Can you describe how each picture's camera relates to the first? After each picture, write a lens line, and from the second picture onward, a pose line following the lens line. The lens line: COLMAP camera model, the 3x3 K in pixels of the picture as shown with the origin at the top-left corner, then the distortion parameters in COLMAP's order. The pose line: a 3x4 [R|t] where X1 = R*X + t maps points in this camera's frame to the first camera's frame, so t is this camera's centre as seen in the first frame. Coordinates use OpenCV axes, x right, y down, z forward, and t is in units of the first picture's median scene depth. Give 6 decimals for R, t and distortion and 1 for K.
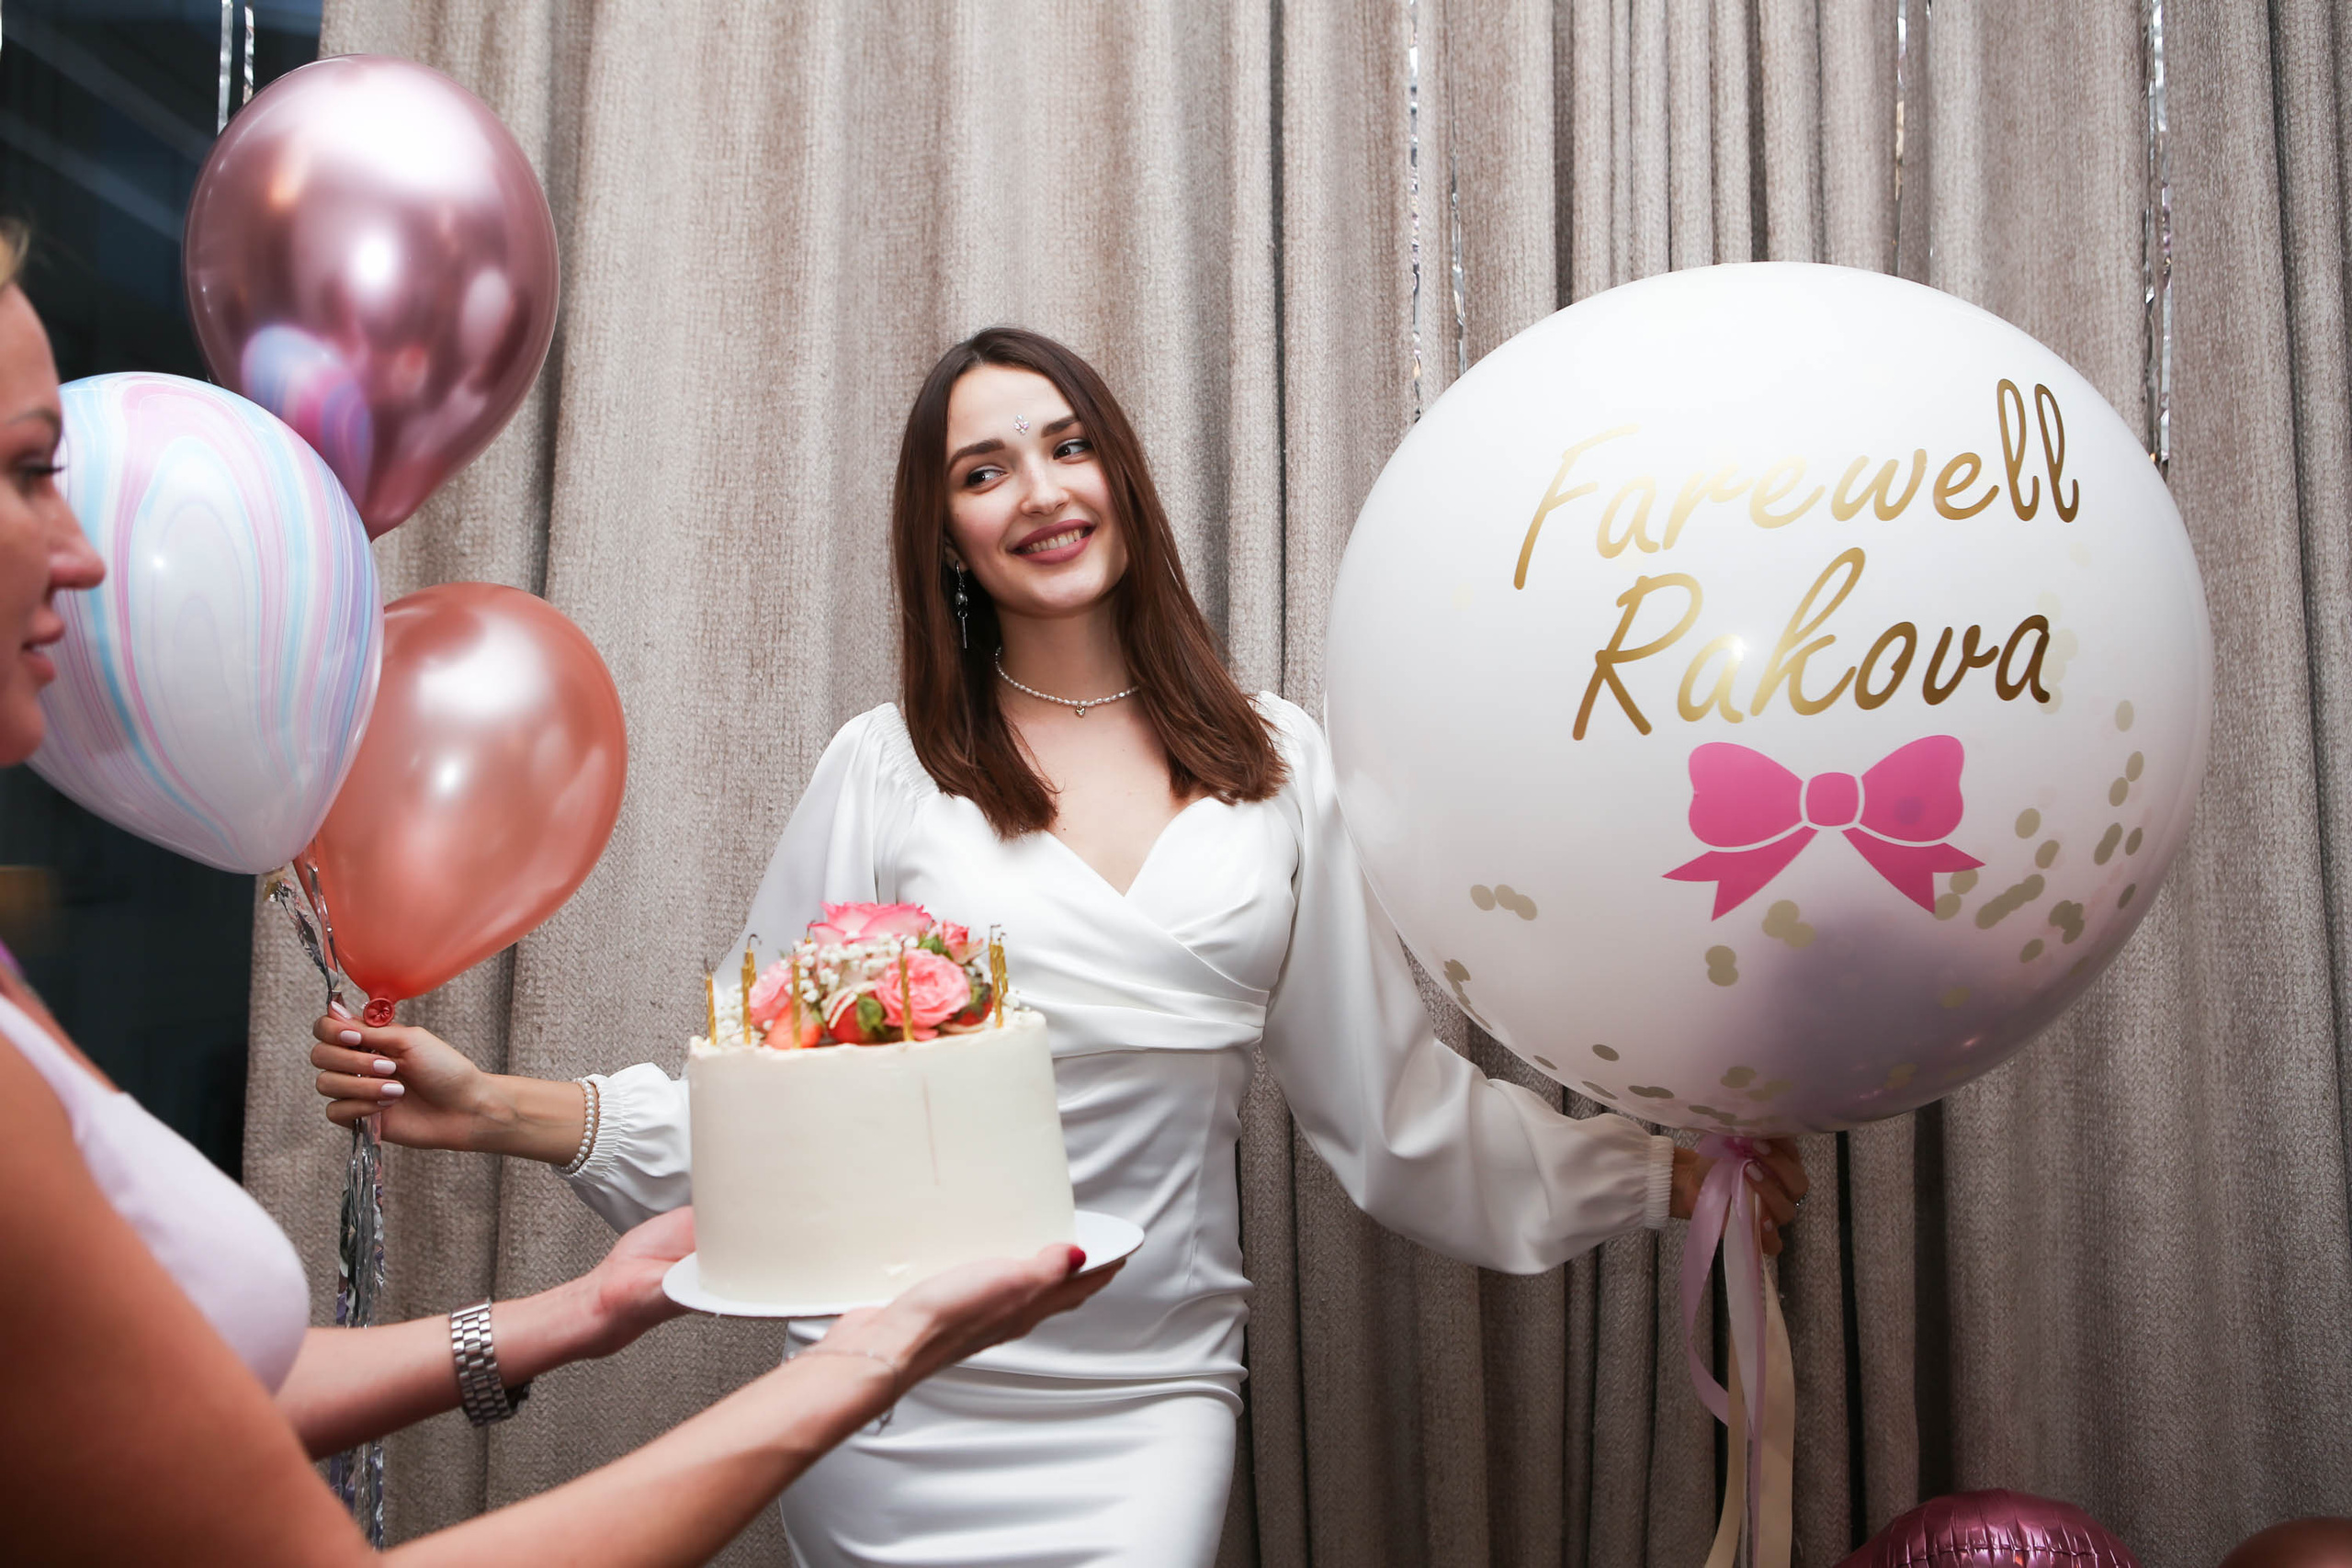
lens RADIAL K [[2017.3, 0, 1189.0], [0, 2017.3, 780.1], [0, 0, 1]] dist [-0.087854, 0.111973]
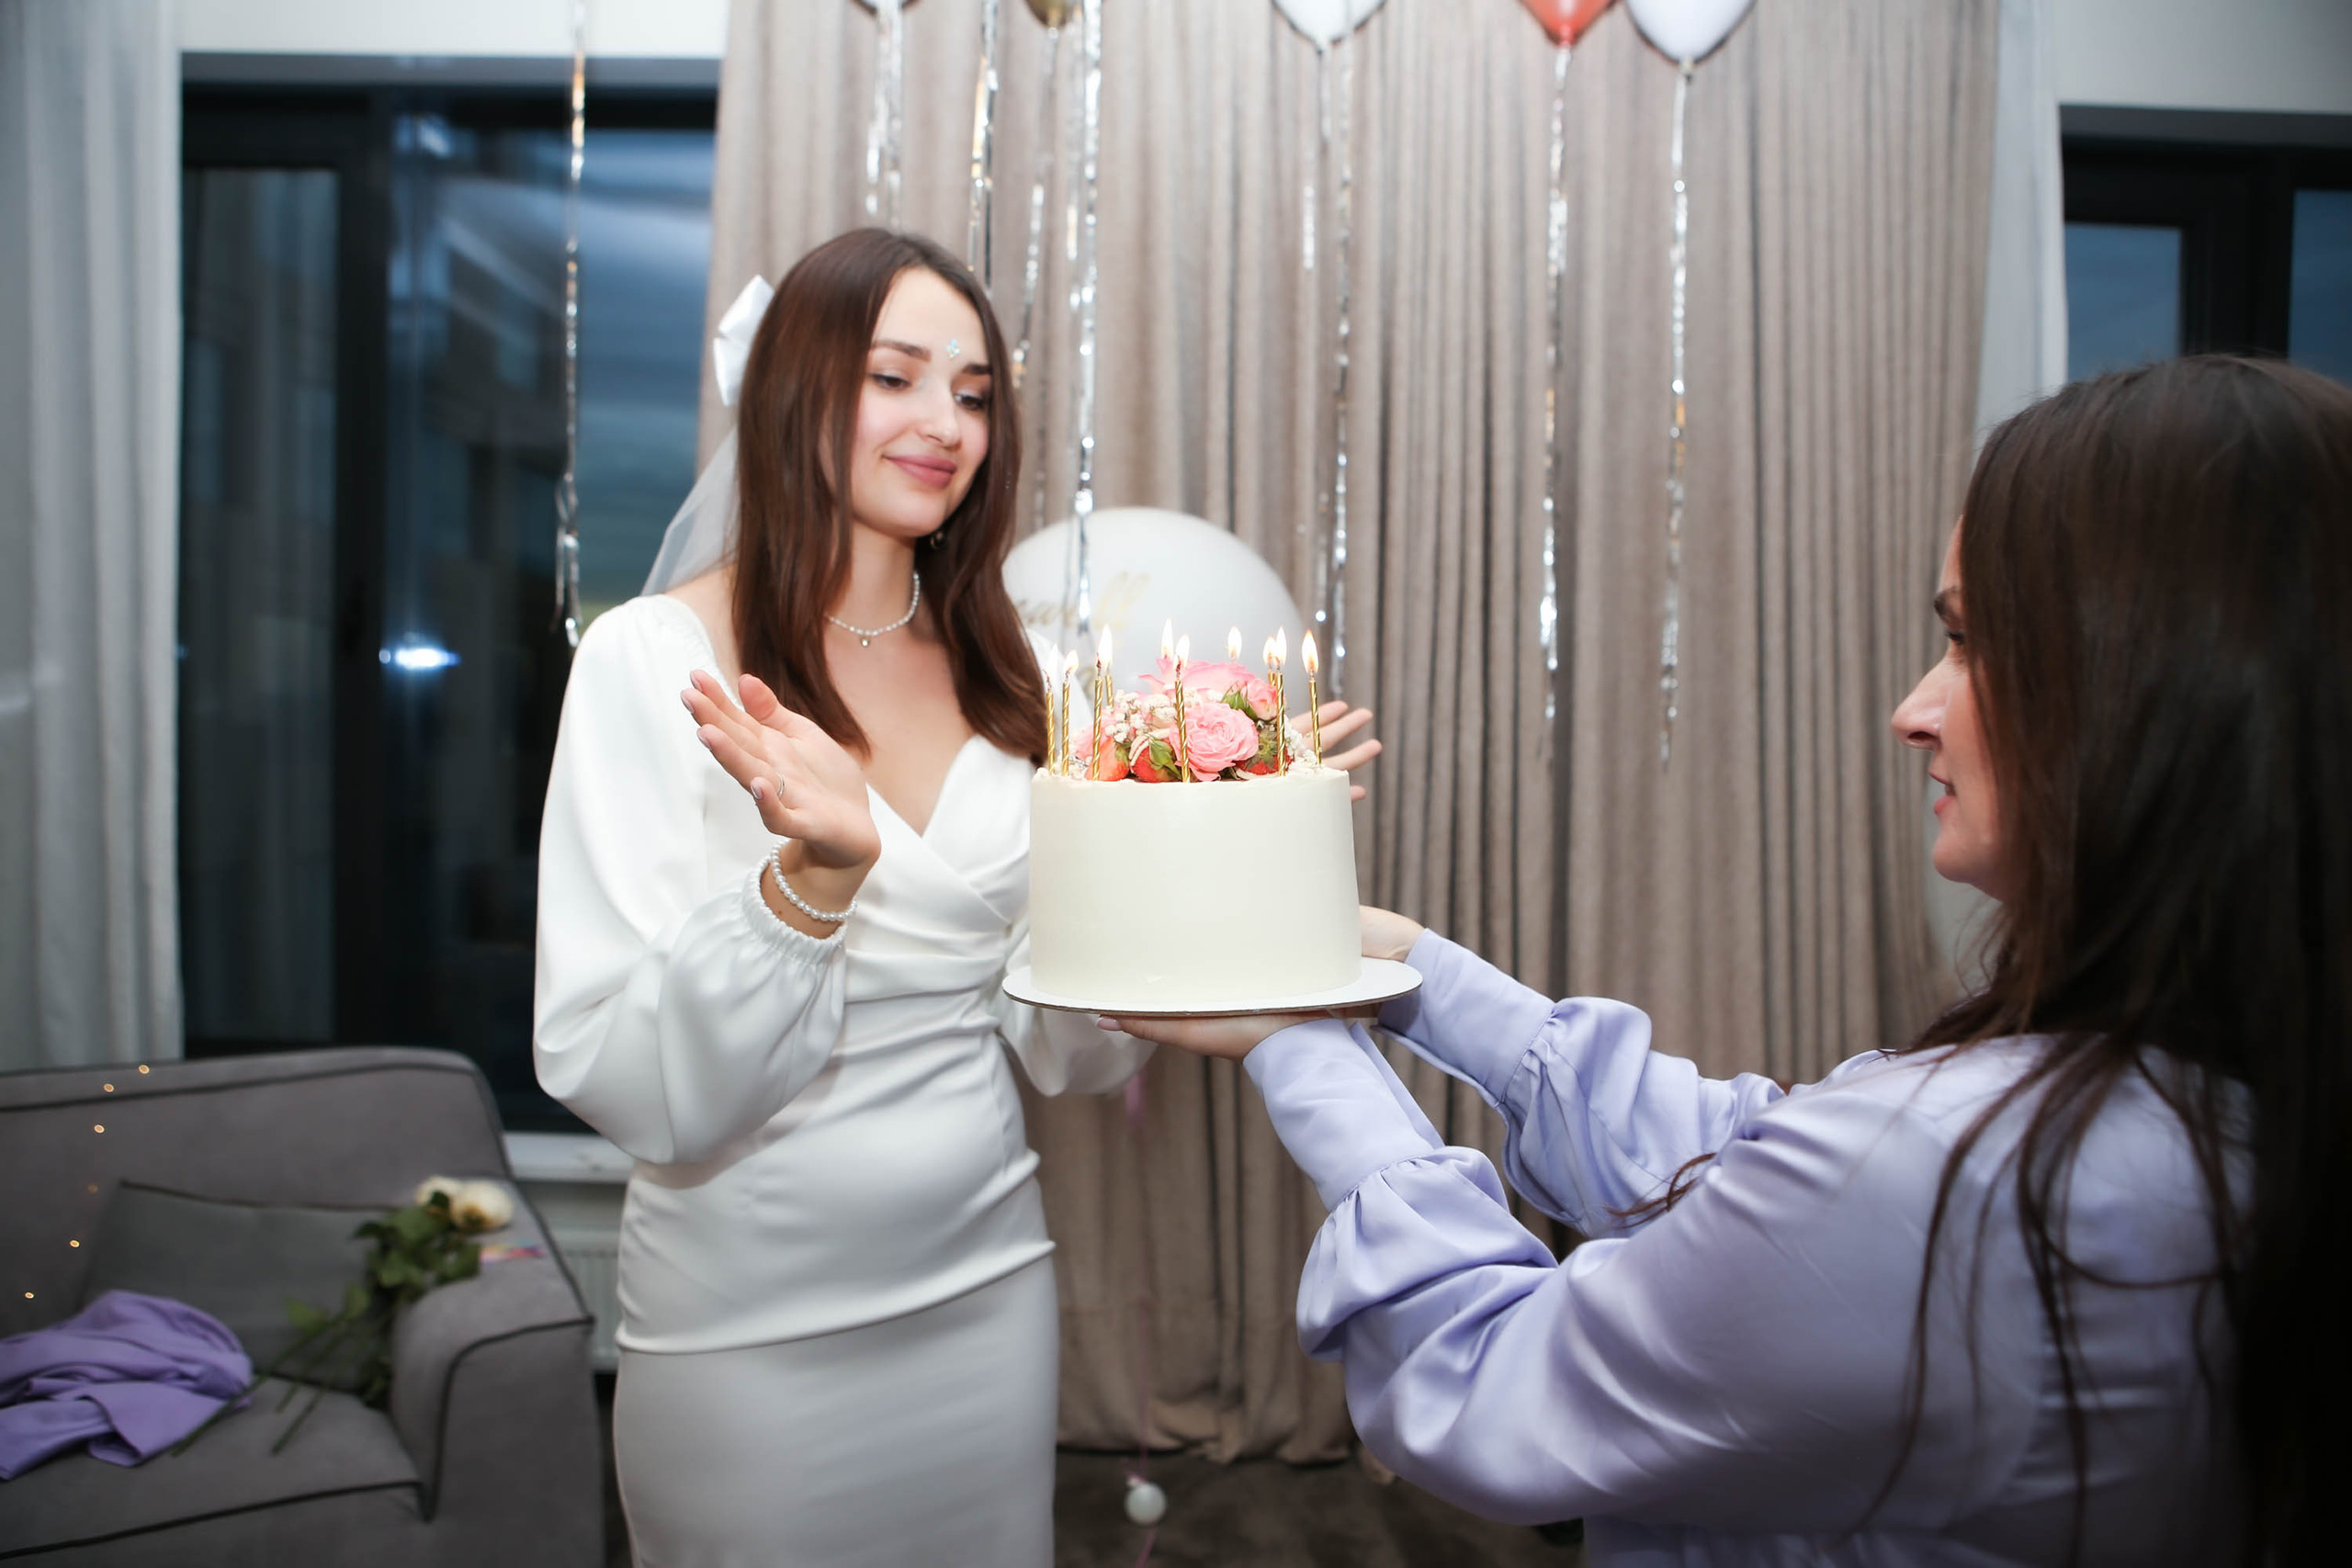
lens RADIAL K [[1621.4, 0, 1182.4], [0, 1621.4, 787.4], [0, 0, 1]] dist [-0.099482, 0.070969]
pose [[0.998794, 0.010179, 0.048032, -0.068106], [-0.013969, 0.996756, 0.079258, -0.054663], [-0.047070, -0.079833, 0.995696, -0.502881]]
